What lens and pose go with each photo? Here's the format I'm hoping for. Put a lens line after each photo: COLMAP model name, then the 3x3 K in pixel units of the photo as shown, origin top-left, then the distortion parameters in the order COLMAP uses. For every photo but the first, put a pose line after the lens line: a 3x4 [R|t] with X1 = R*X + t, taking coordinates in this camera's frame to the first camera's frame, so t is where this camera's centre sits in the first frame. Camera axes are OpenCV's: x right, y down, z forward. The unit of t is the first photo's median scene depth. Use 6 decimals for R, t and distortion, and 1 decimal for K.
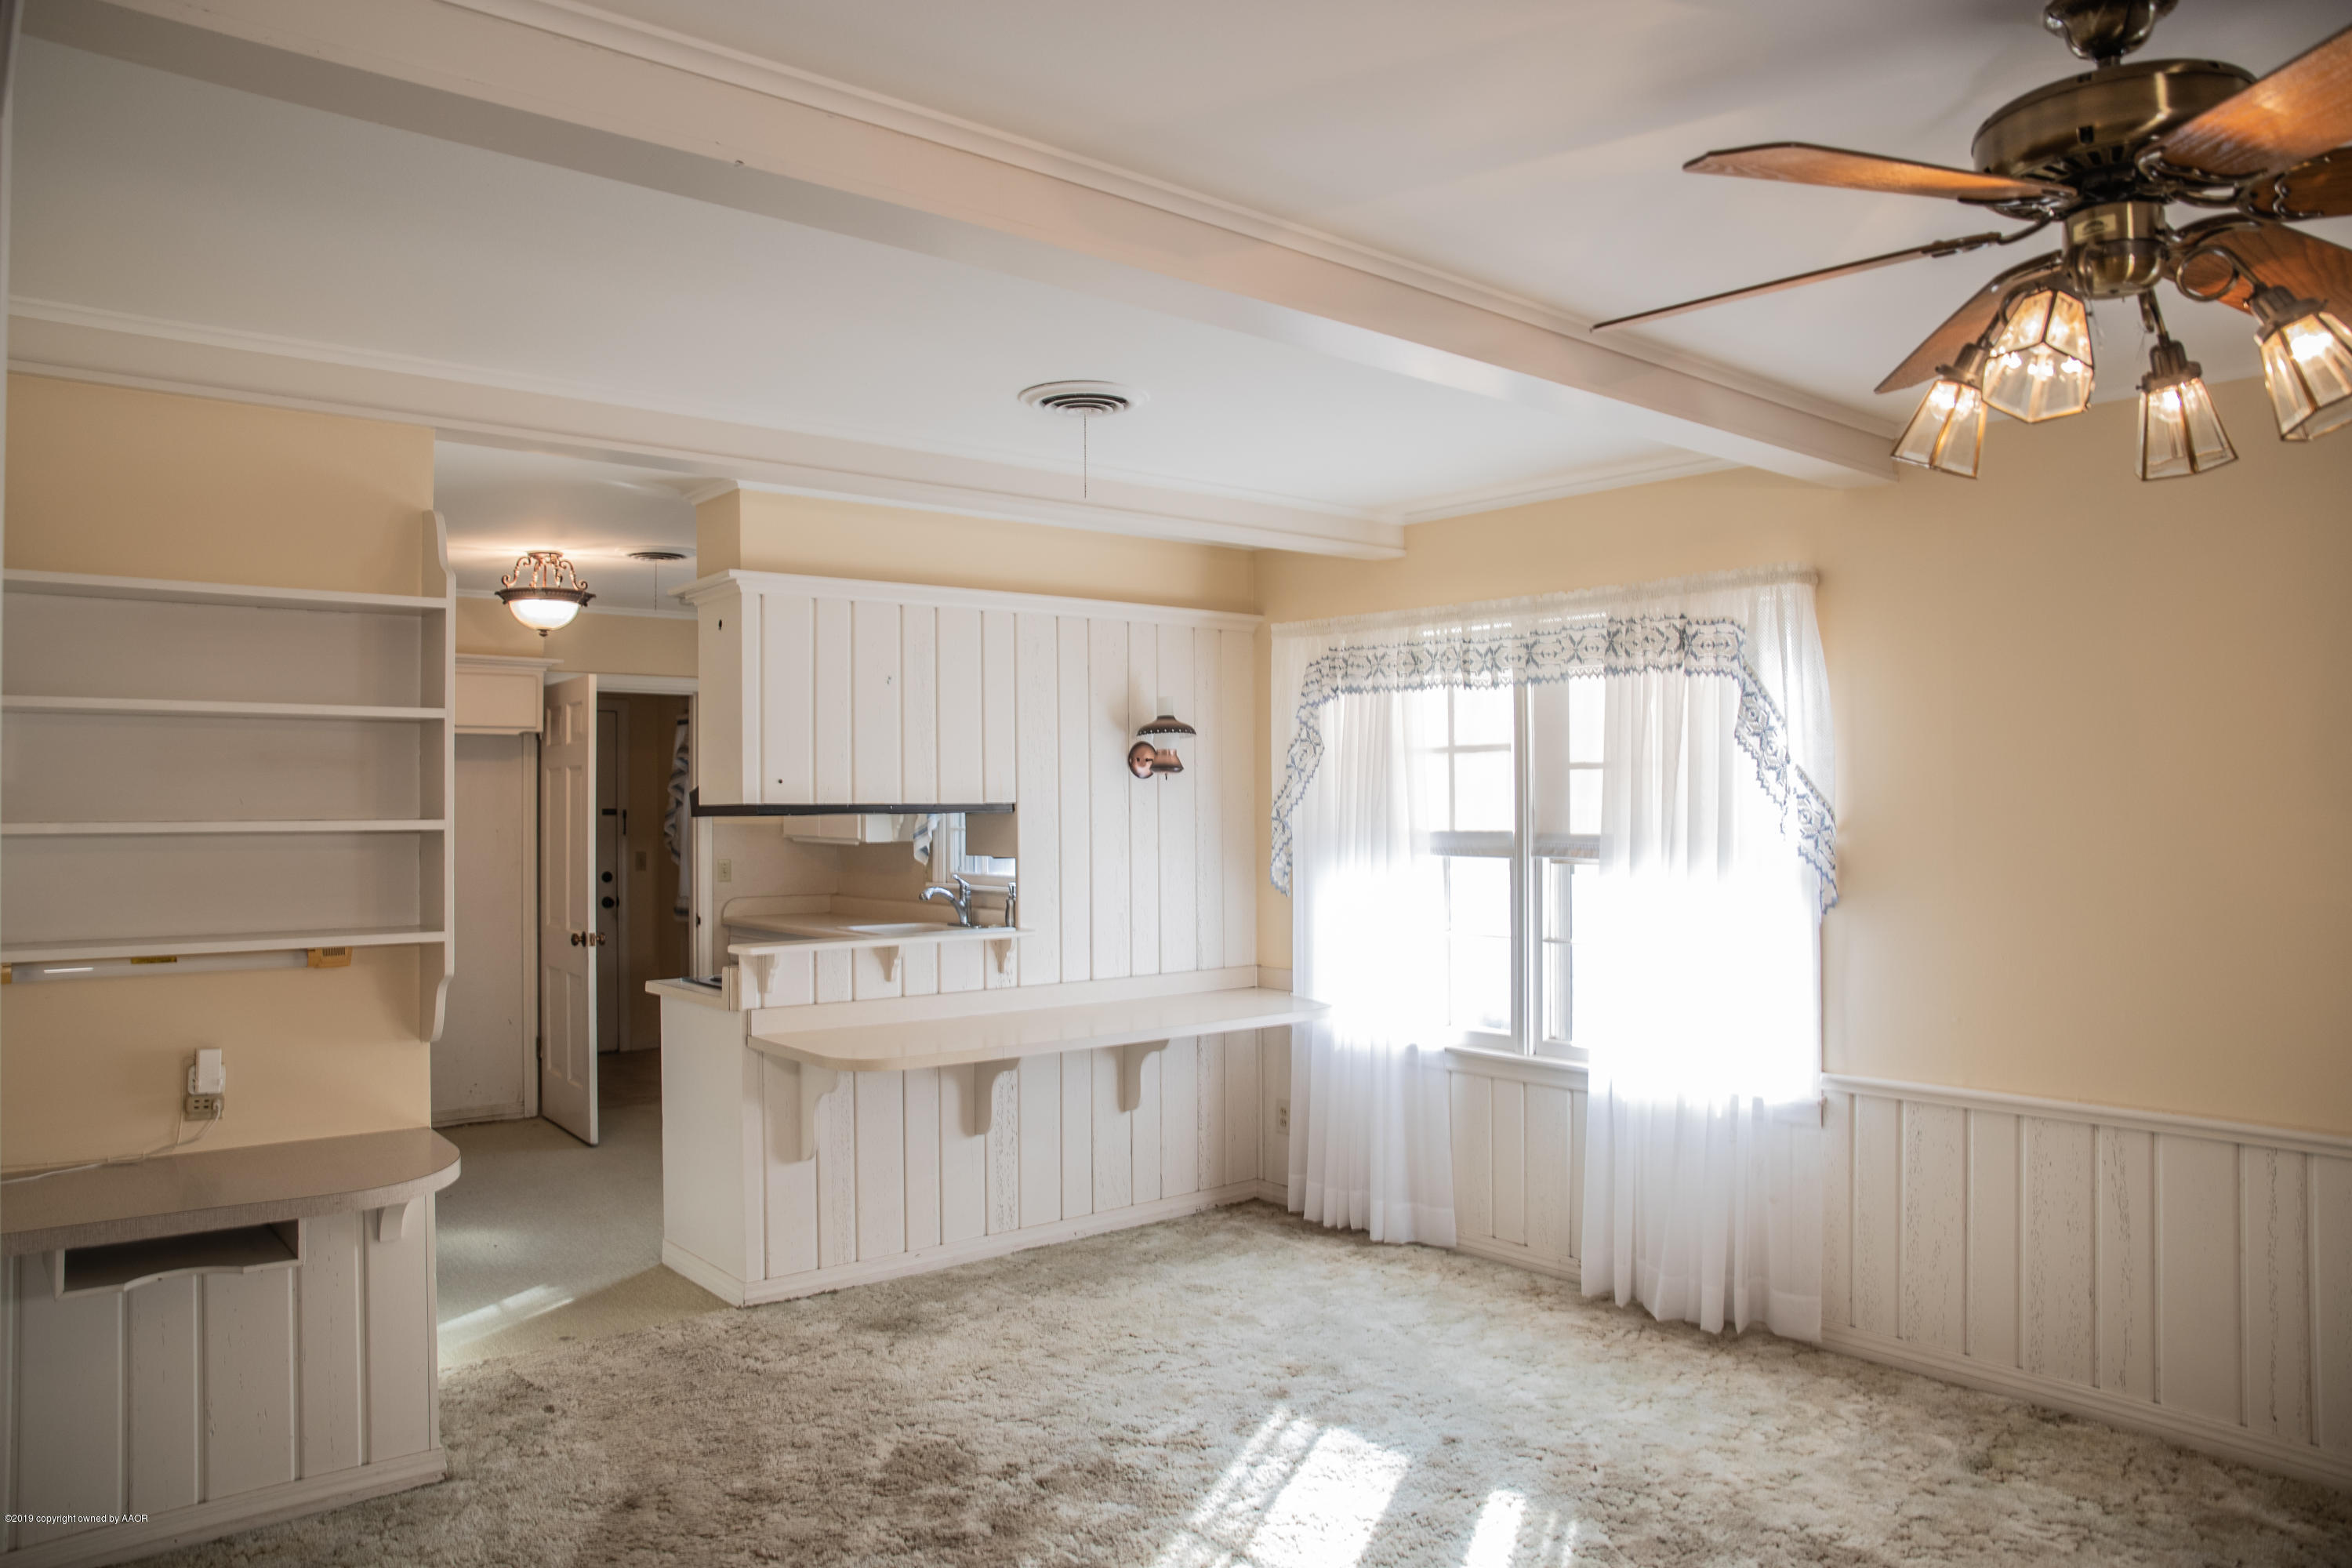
lens RADIAL K [[1596.4, 0, 1158.9], [0, 1596.4, 778.4], [0, 0, 1]] dist [-0.134100, 0.094062]
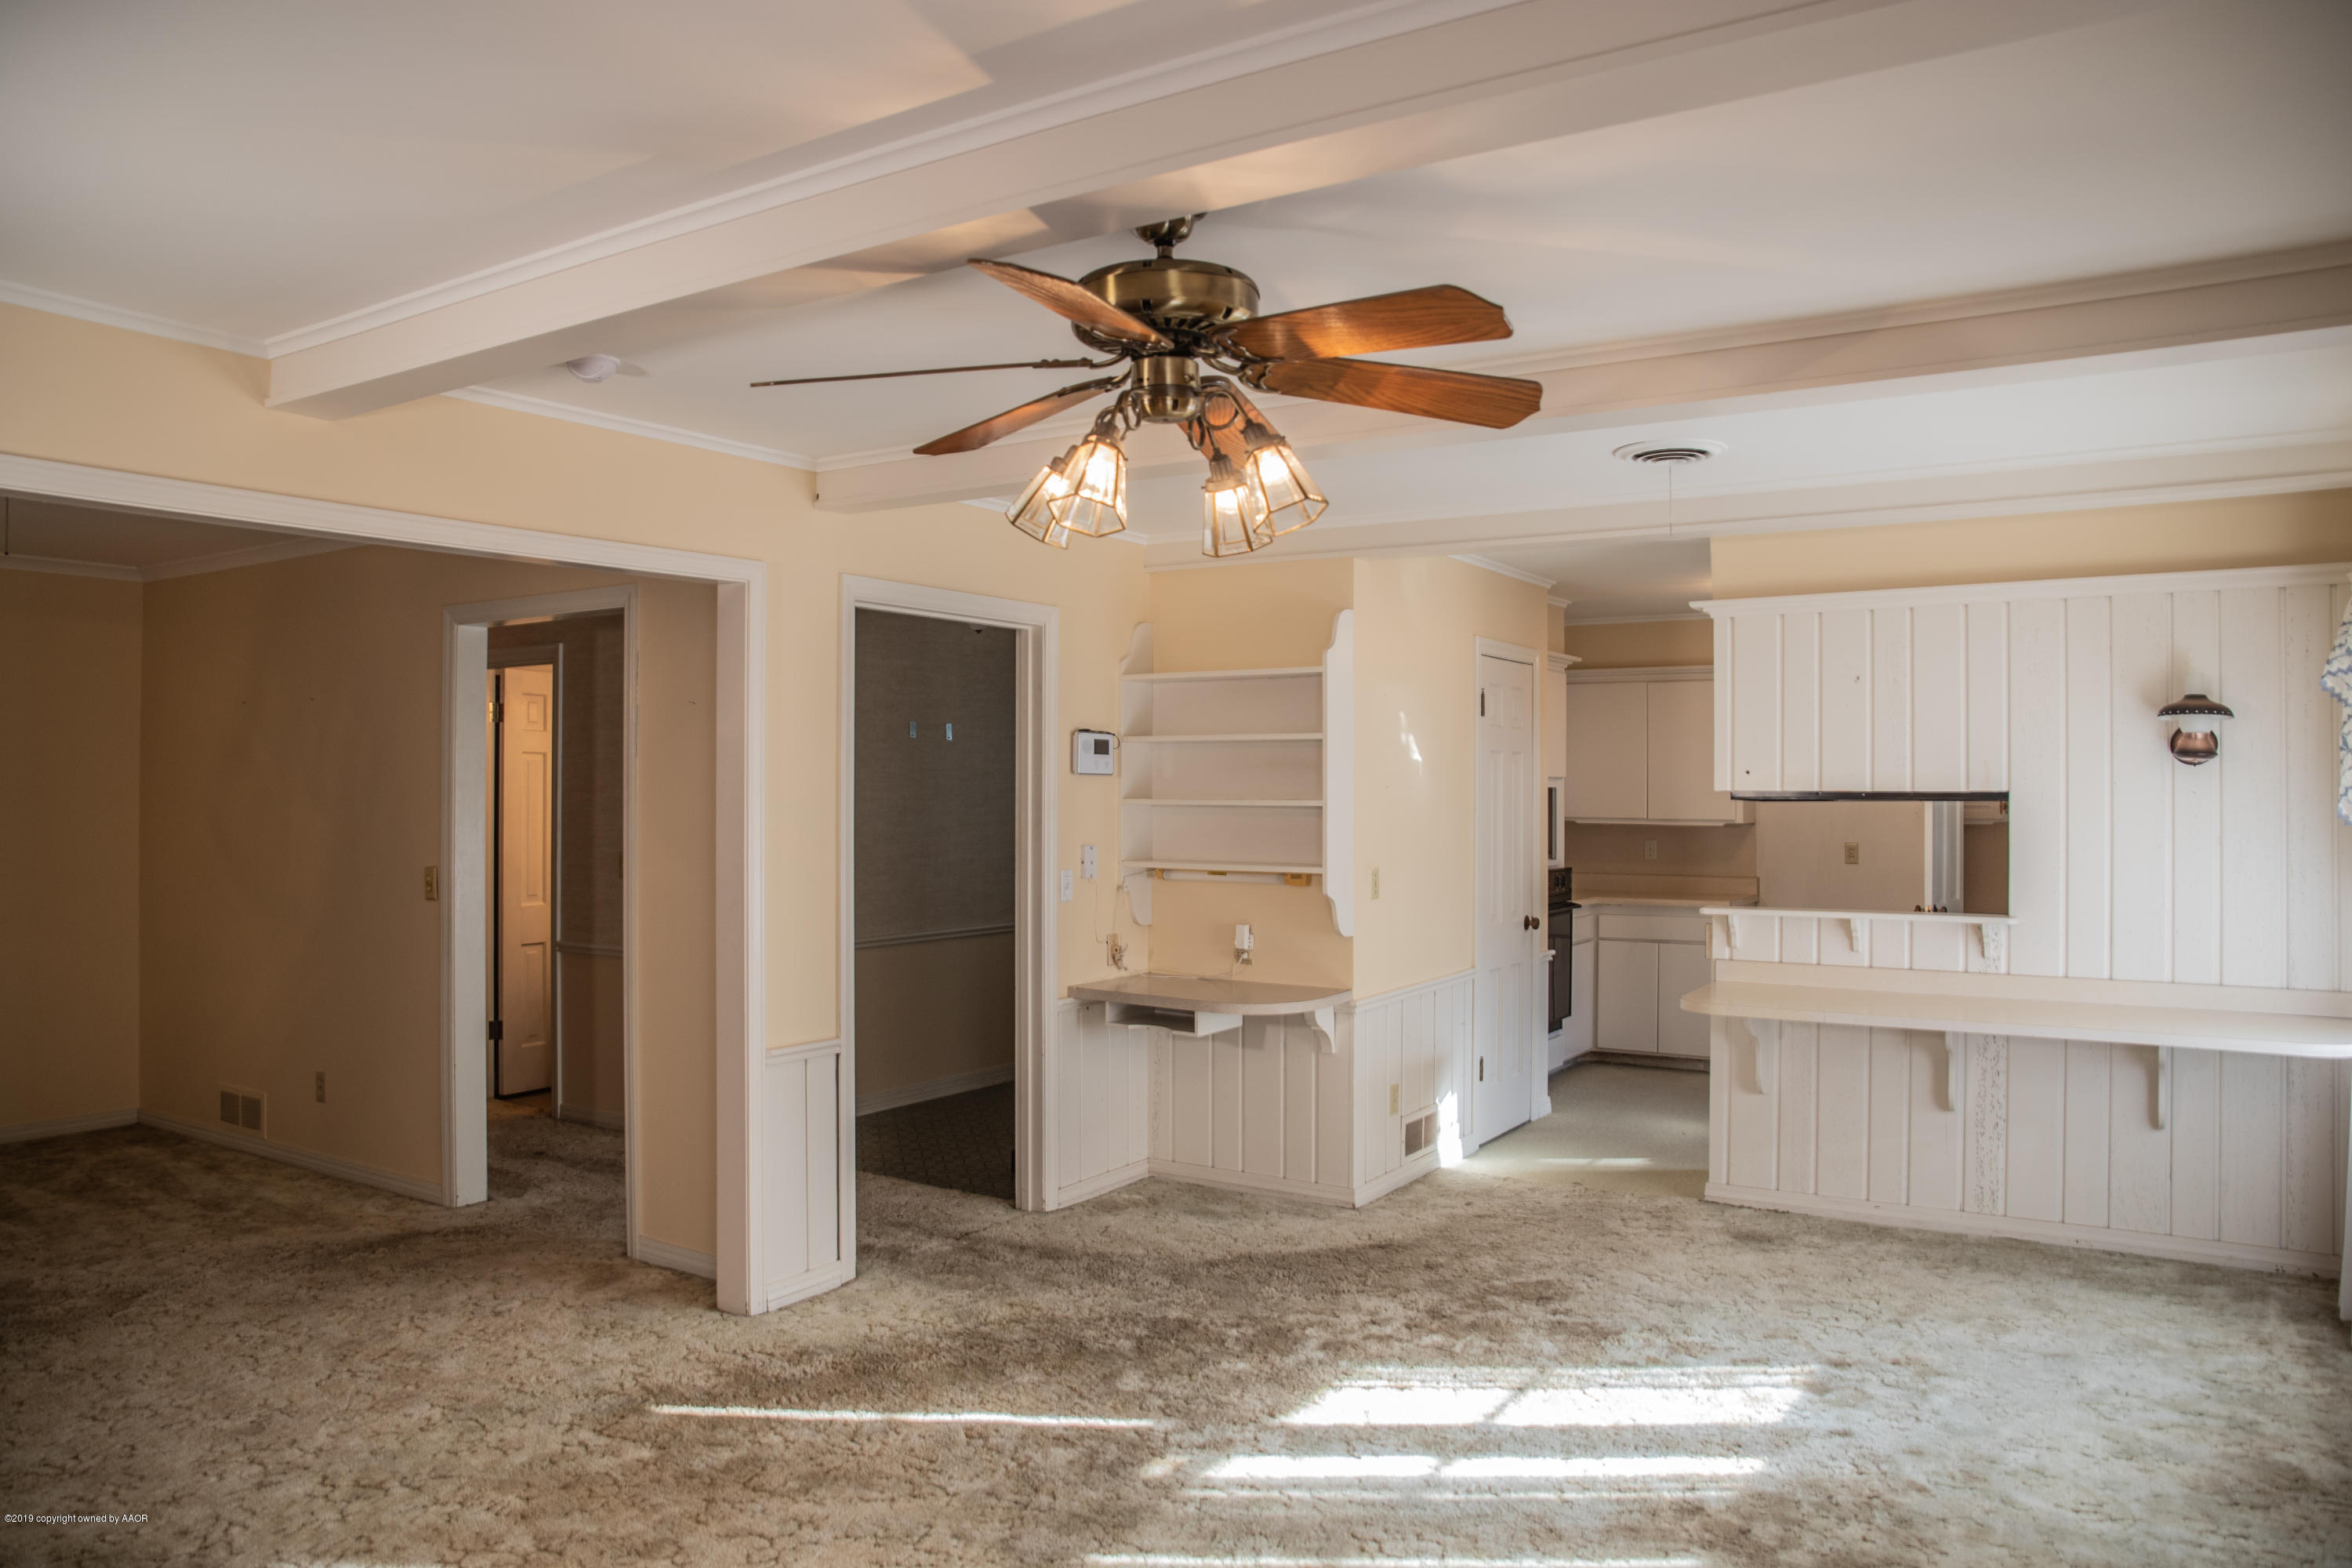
lens RADIAL K [[1596.4, 0, 1158.9], [0, 1596.4, 778.4], [0, 0, 1]] dist [-0.134100, 0.094062]
pose [[0.305864, 0.001138, -0.952075, 0.981212], [0.012657, 0.999906, 0.005261, -0.006928], [0.951991, -0.013659, 0.305821, 0.281213]]
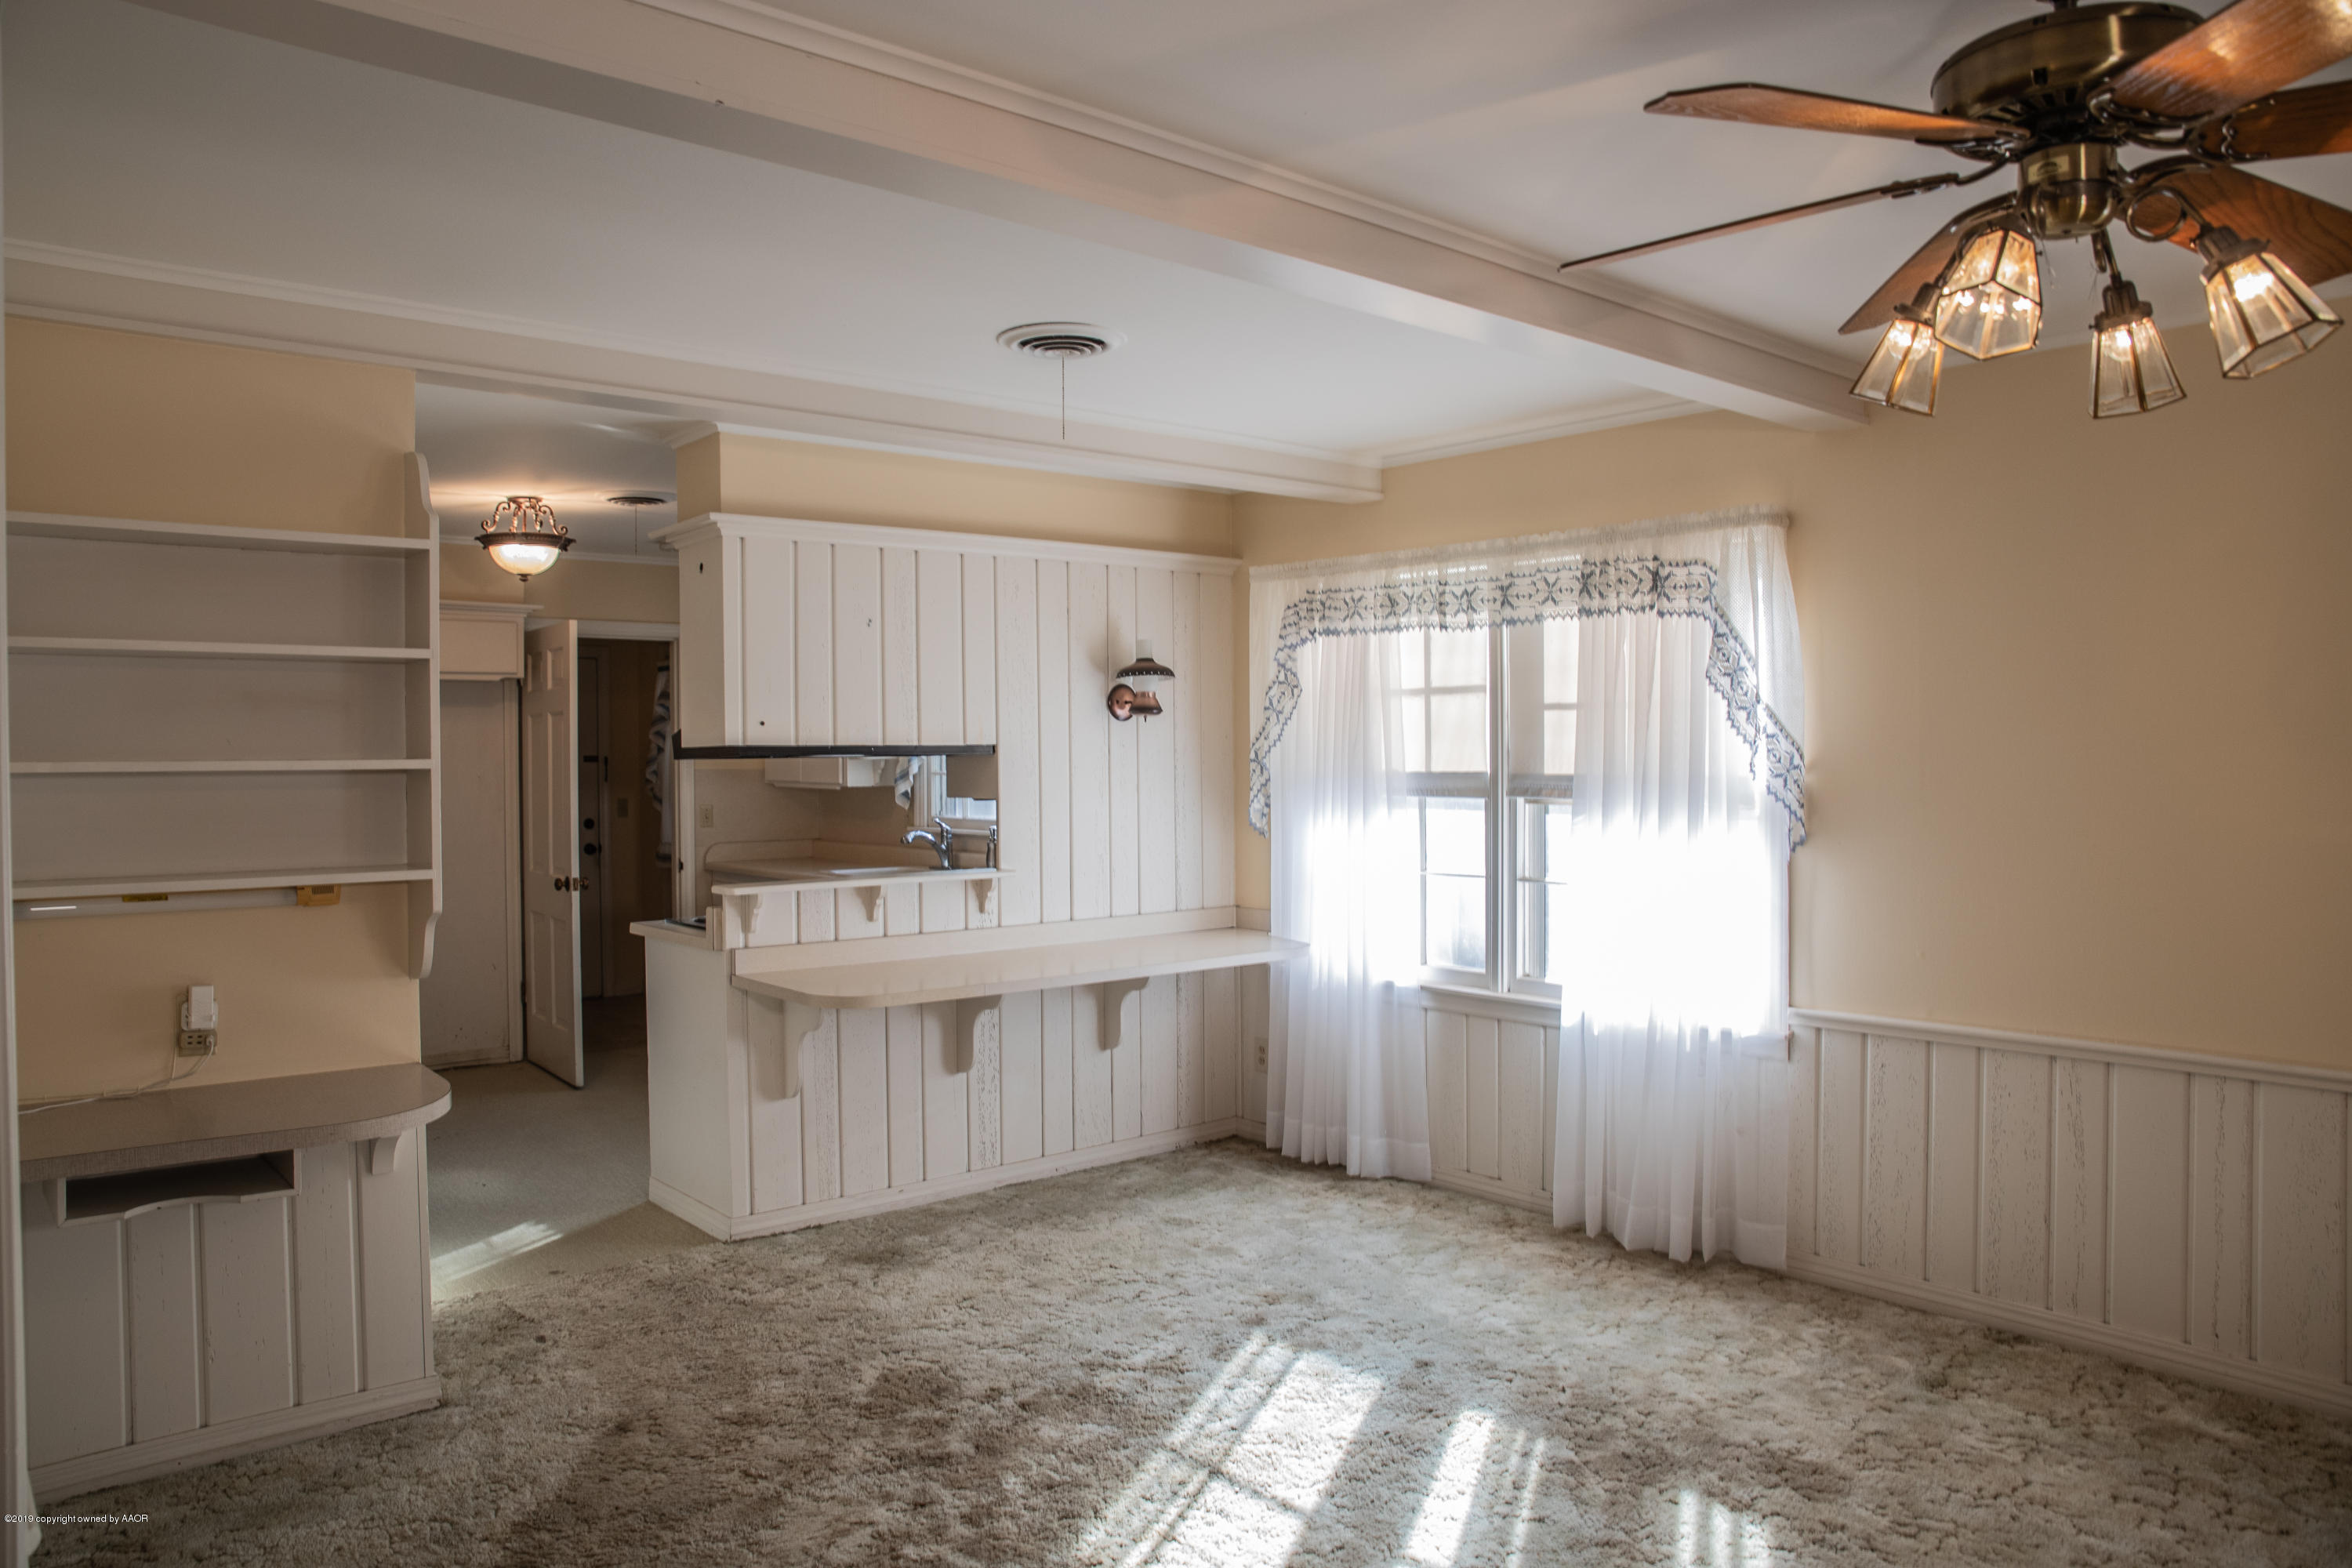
lens RADIAL K [[1600.3, 0, 1159.6], [0, 1600.3, 781.9], [0, 0, 1]] dist [-0.134925, 0.097018]
pose [[0.999930, -0.002200, 0.011603, 0.002707], [0.001813, 0.999444, 0.033294, 0.007701], [-0.011669, -0.033271, 0.999378, -0.016799]]
